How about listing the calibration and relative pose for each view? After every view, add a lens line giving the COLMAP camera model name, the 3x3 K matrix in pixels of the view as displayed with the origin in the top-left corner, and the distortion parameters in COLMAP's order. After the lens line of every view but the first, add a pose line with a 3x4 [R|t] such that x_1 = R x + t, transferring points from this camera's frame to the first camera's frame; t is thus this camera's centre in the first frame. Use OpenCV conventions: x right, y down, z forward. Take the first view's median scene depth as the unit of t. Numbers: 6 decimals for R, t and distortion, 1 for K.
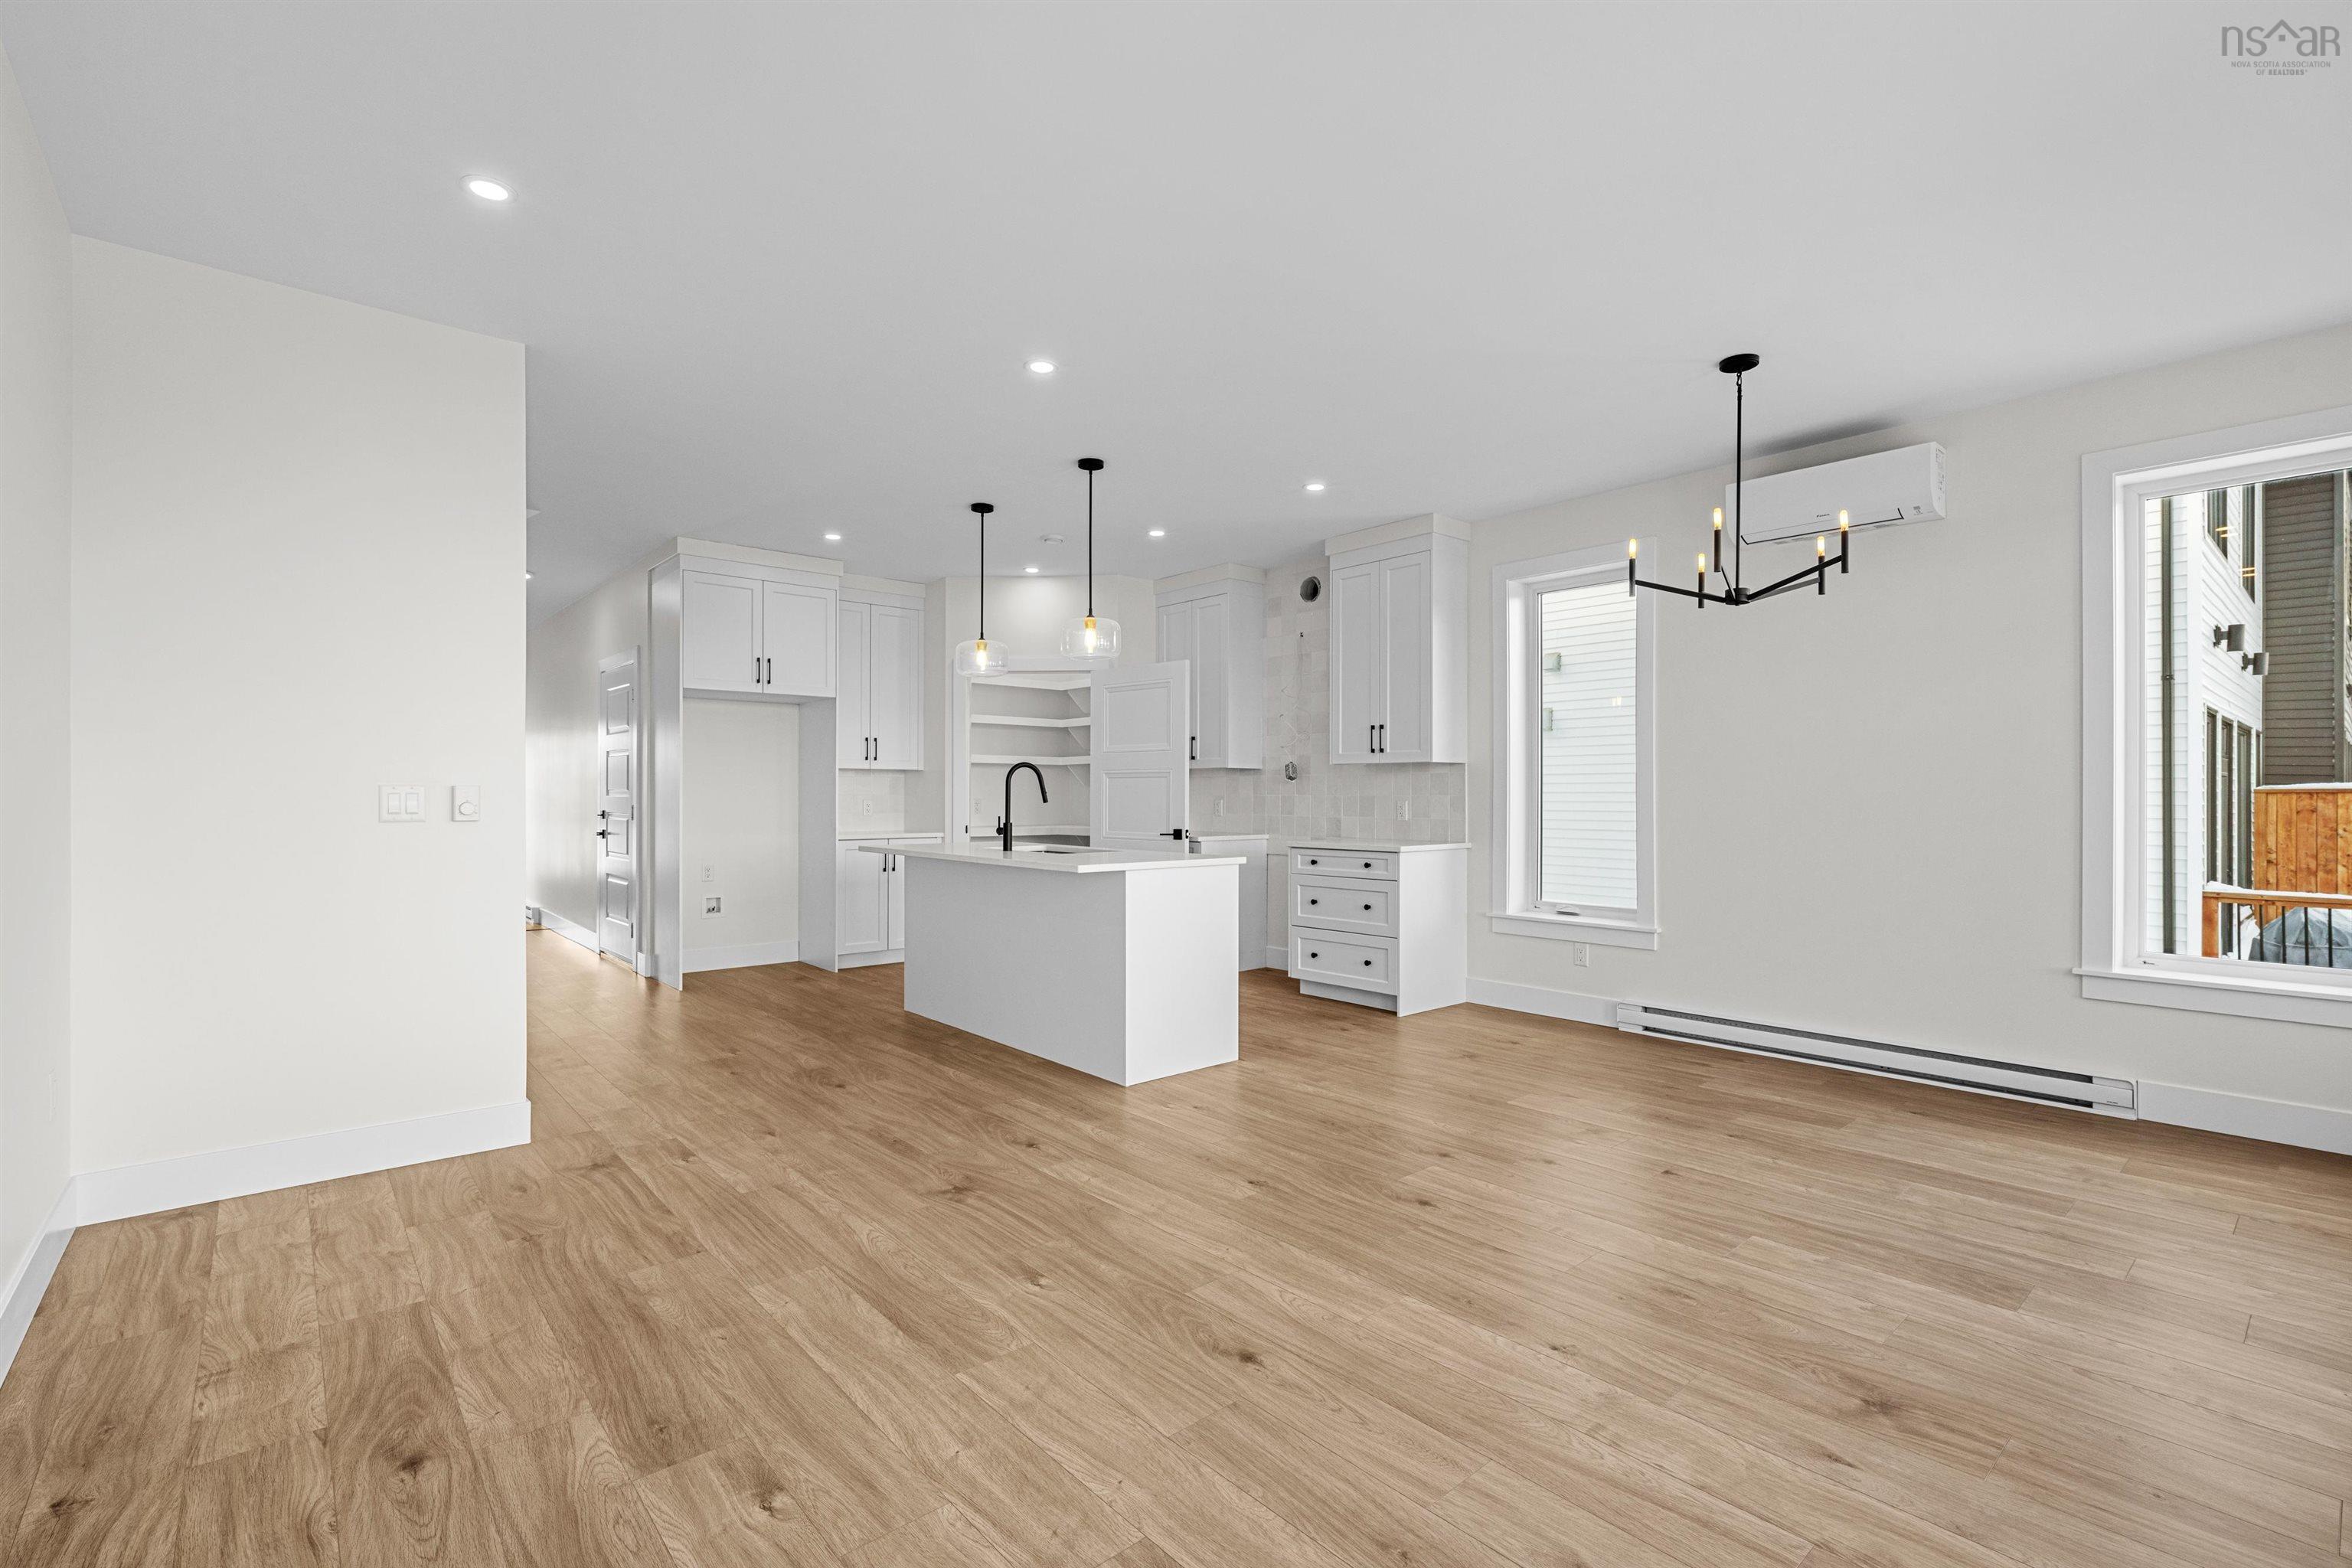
lens RADIAL K [[1051.3, 0, 1186.7], [0, 1051.3, 790.6], [0, 0, 1]] dist [-0.002414, 0.000215]
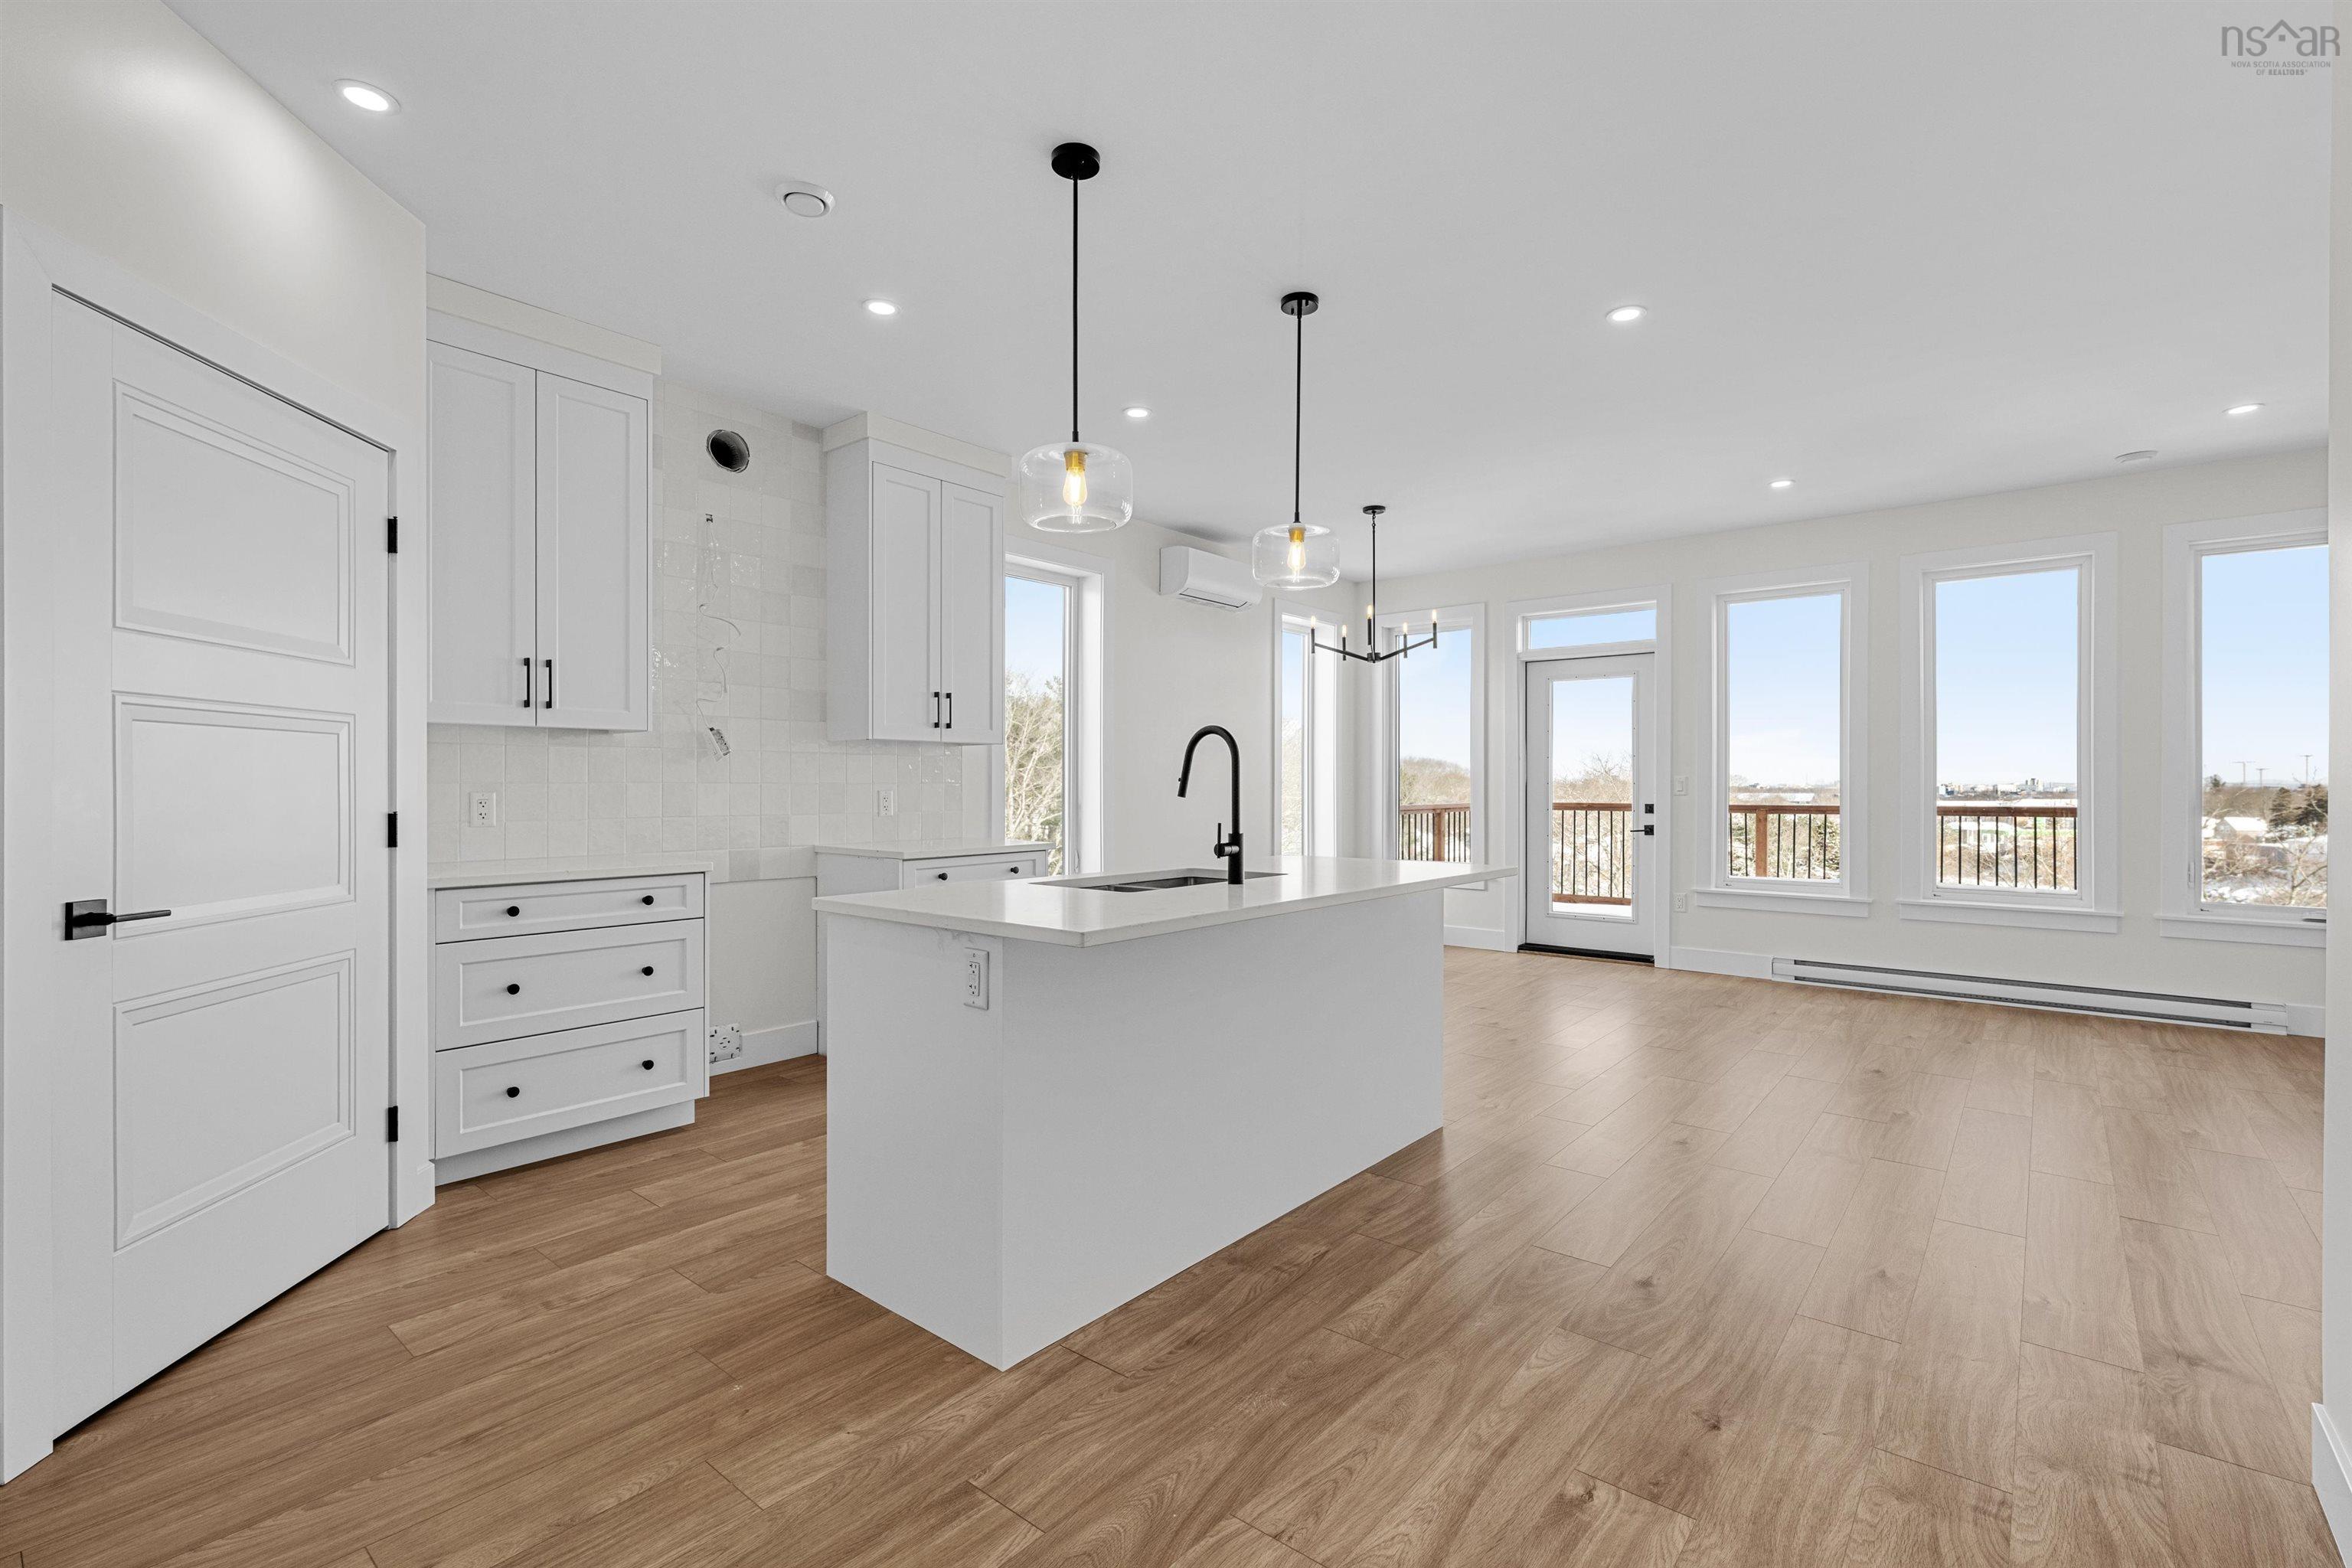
lens RADIAL K [[1051.3, 0, 1173.5], [0, 1051.3, 780.4], [0, 0, 1]] dist [-0.002414, 0.000215]
pose [[-0.157684, 0.002133, 0.987487, -0.717783], [-0.003819, 0.999989, -0.002770, 0.004396], [-0.987482, -0.004208, -0.157674, 1.122773]]
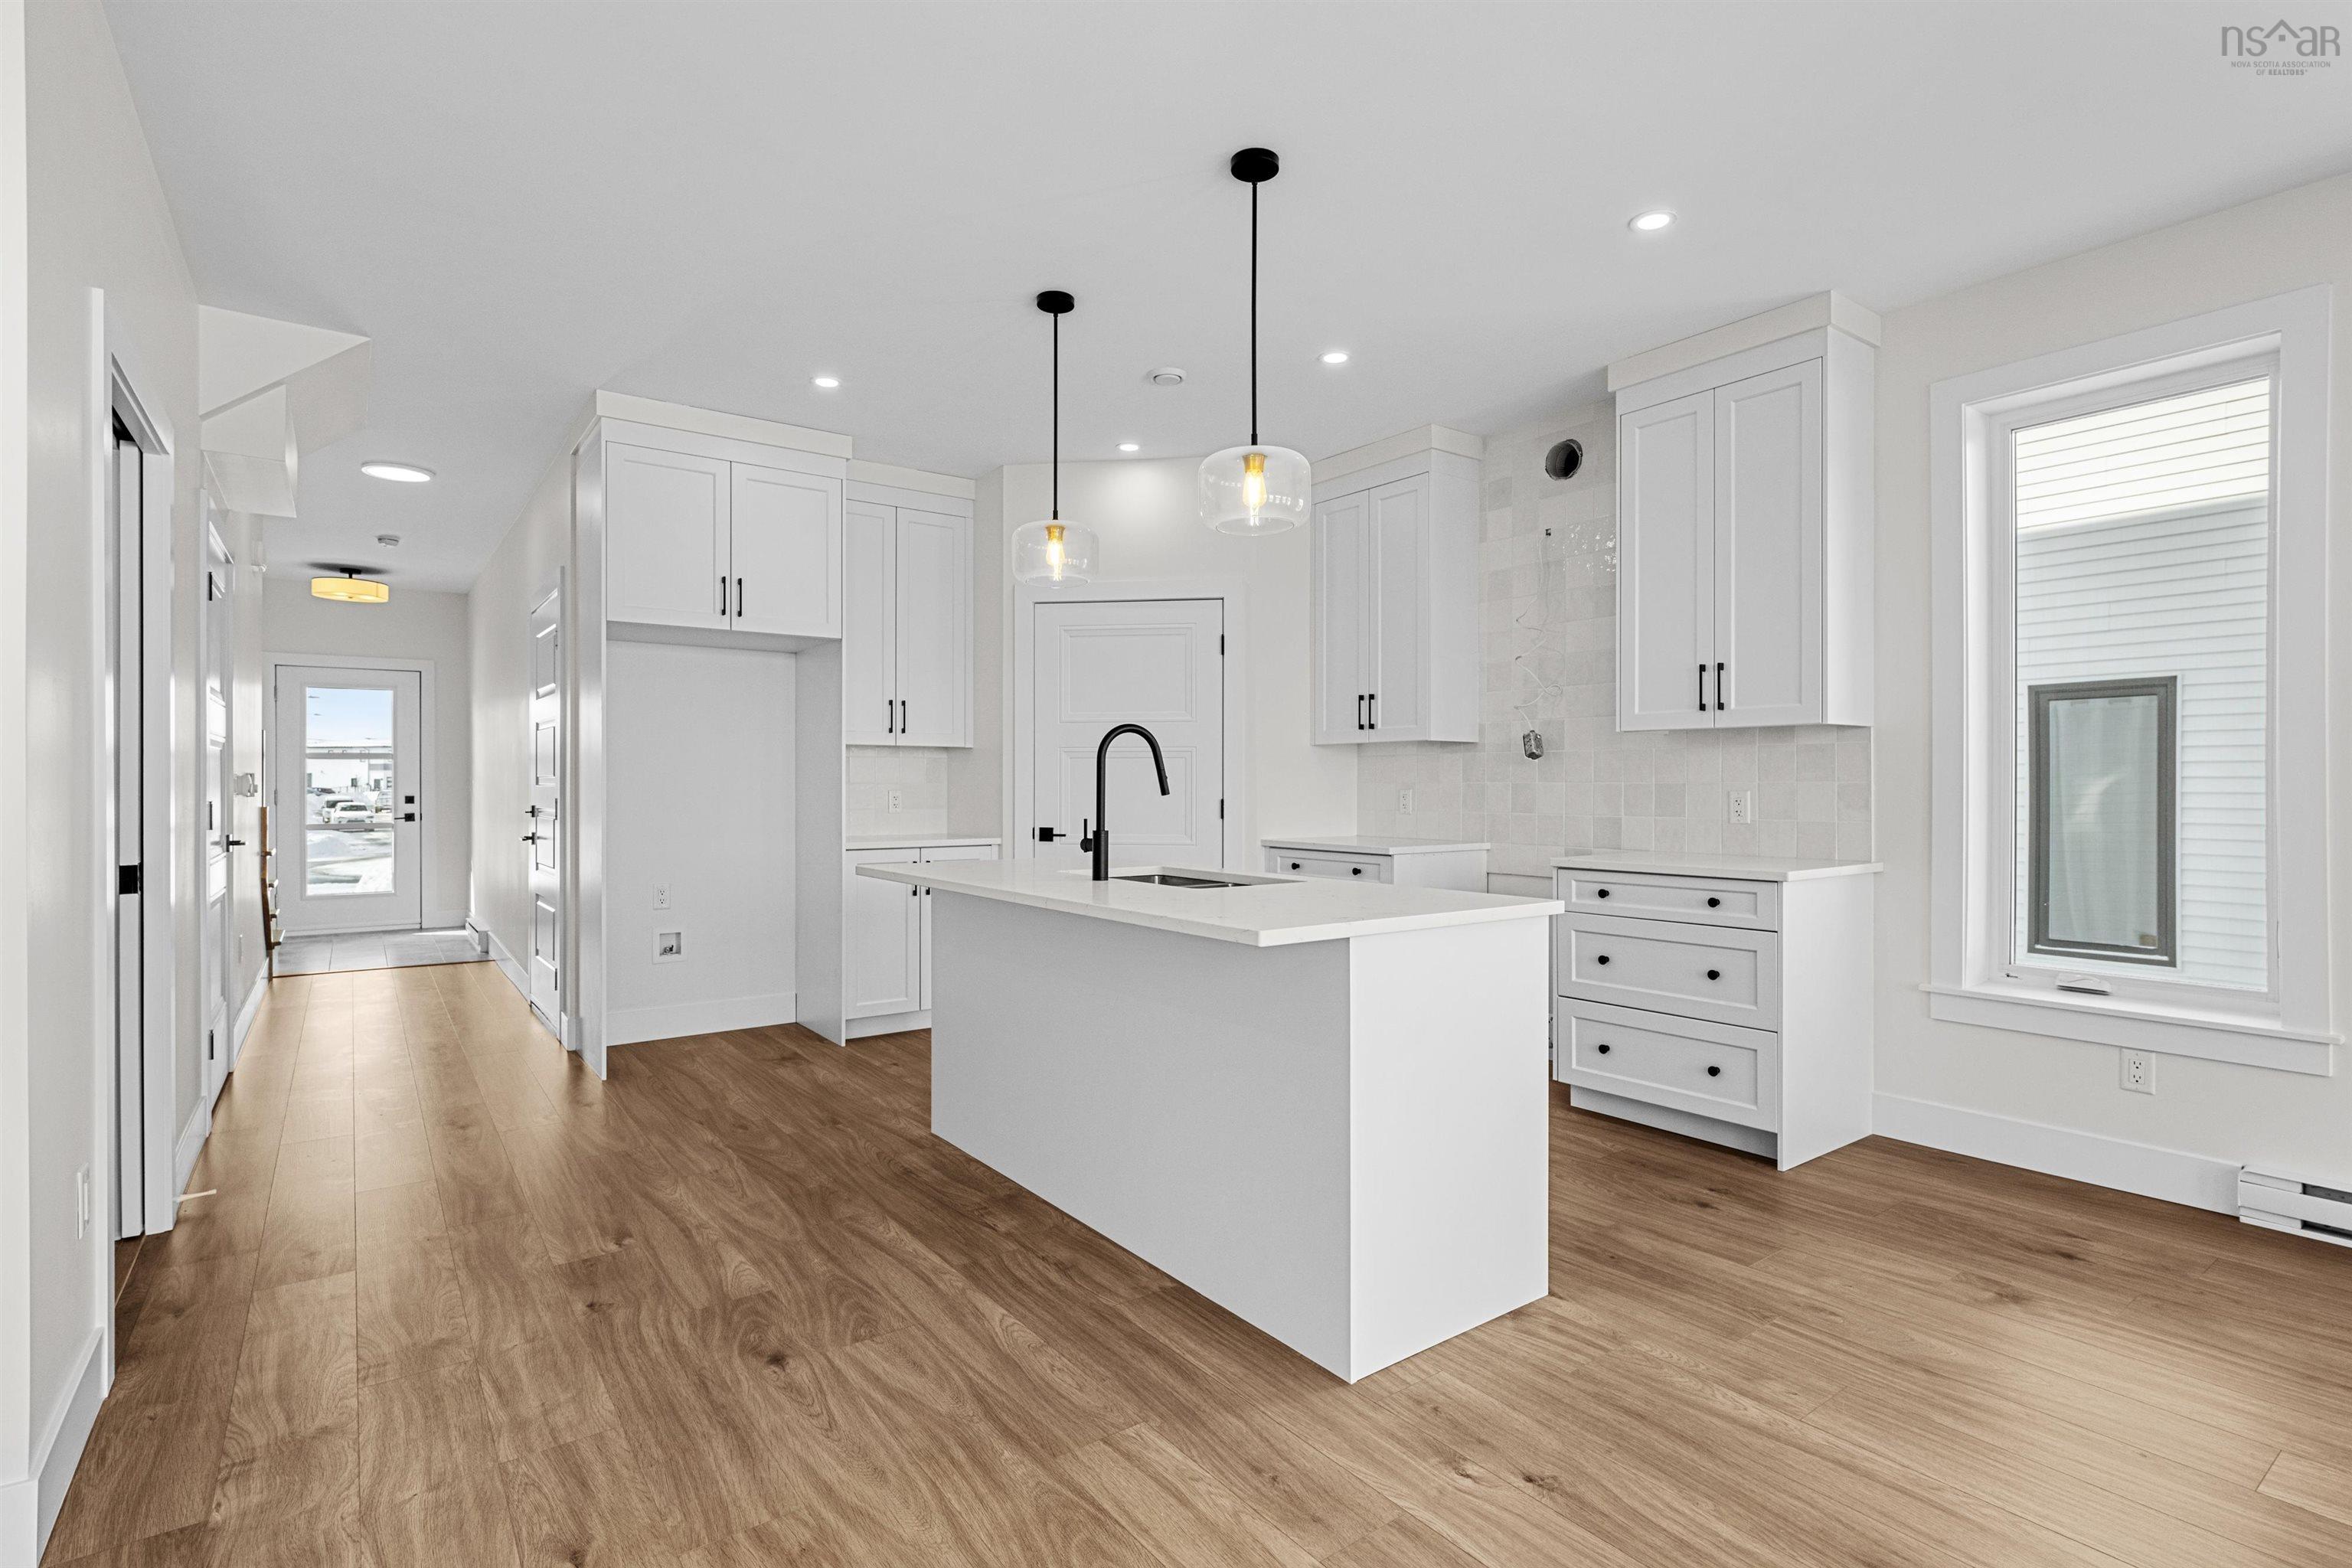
lens RADIAL K [[1129.2, 0, 1186.0], [0, 1129.2, 783.2], [0, 0, 1]] dist [-0.001595, -0.000637]
pose [[0.996947, -0.001010, -0.078078, -0.076949], [0.001212, 0.999996, 0.002549, 0.003714], [0.078076, -0.002636, 0.996944, 0.397586]]
